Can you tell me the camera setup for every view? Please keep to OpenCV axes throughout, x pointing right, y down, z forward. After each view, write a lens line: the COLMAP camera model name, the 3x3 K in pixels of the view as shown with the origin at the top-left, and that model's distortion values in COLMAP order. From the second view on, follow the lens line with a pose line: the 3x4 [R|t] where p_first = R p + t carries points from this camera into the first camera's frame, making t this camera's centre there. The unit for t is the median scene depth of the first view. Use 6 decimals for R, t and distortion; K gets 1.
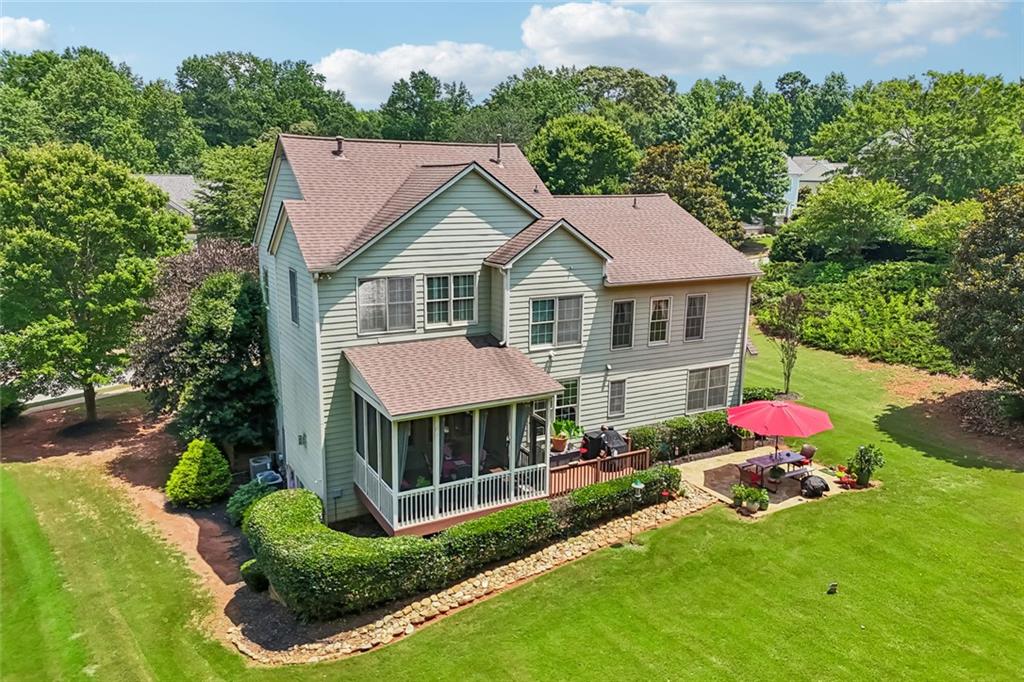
lens RADIAL K [[754.3, 0, 512.0], [0, 754.3, 341.0], [0, 0, 1]] dist [0.065164, -0.065160]
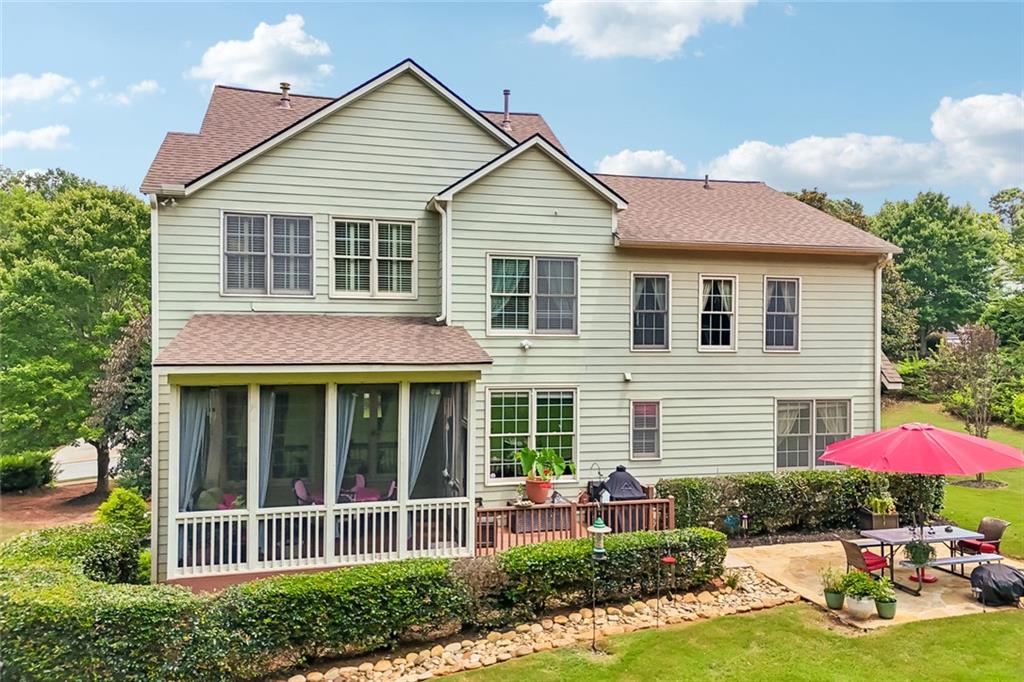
lens RADIAL K [[754.3, 0, 512.0], [0, 754.3, 341.0], [0, 0, 1]] dist [0.065164, -0.065160]
pose [[0.968589, -0.004526, -0.248626, 0.202250], [-0.047683, 0.977900, -0.203564, 0.146214], [0.244053, 0.209025, 0.946967, 0.389053]]
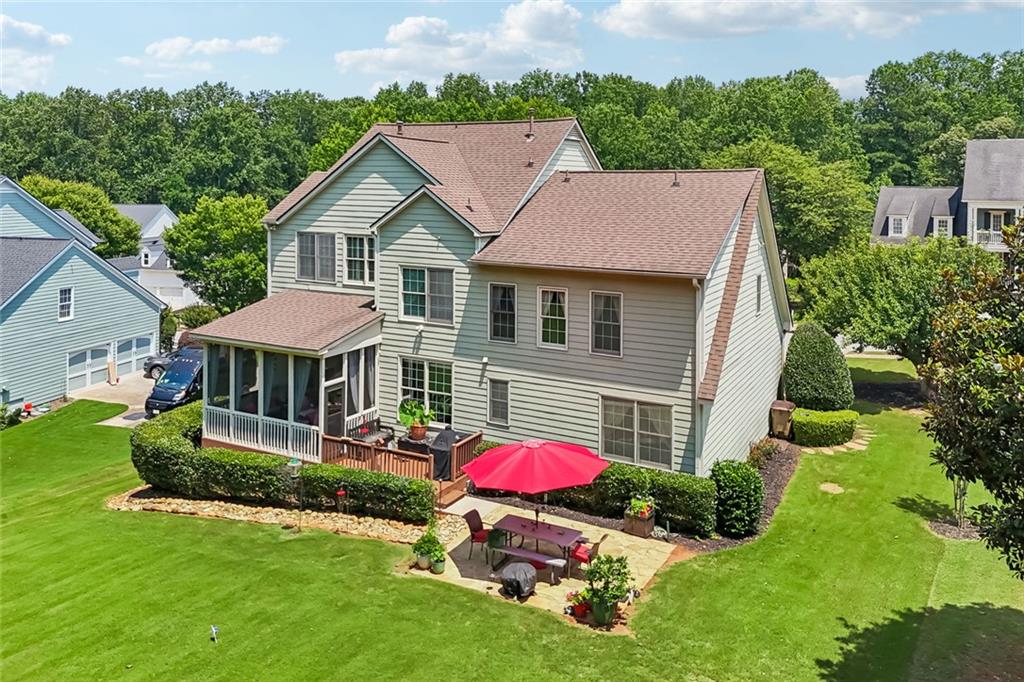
lens RADIAL K [[798.5, 0, 511.5], [0, 798.5, 197.2], [0, 0, 1]] dist [0.068450, -0.068312]
pose [[0.540948, 0.010676, -0.840988, 0.950461], [-0.181521, 0.977835, -0.104346, -0.059125], [0.821234, 0.209103, 0.530896, 0.533783]]
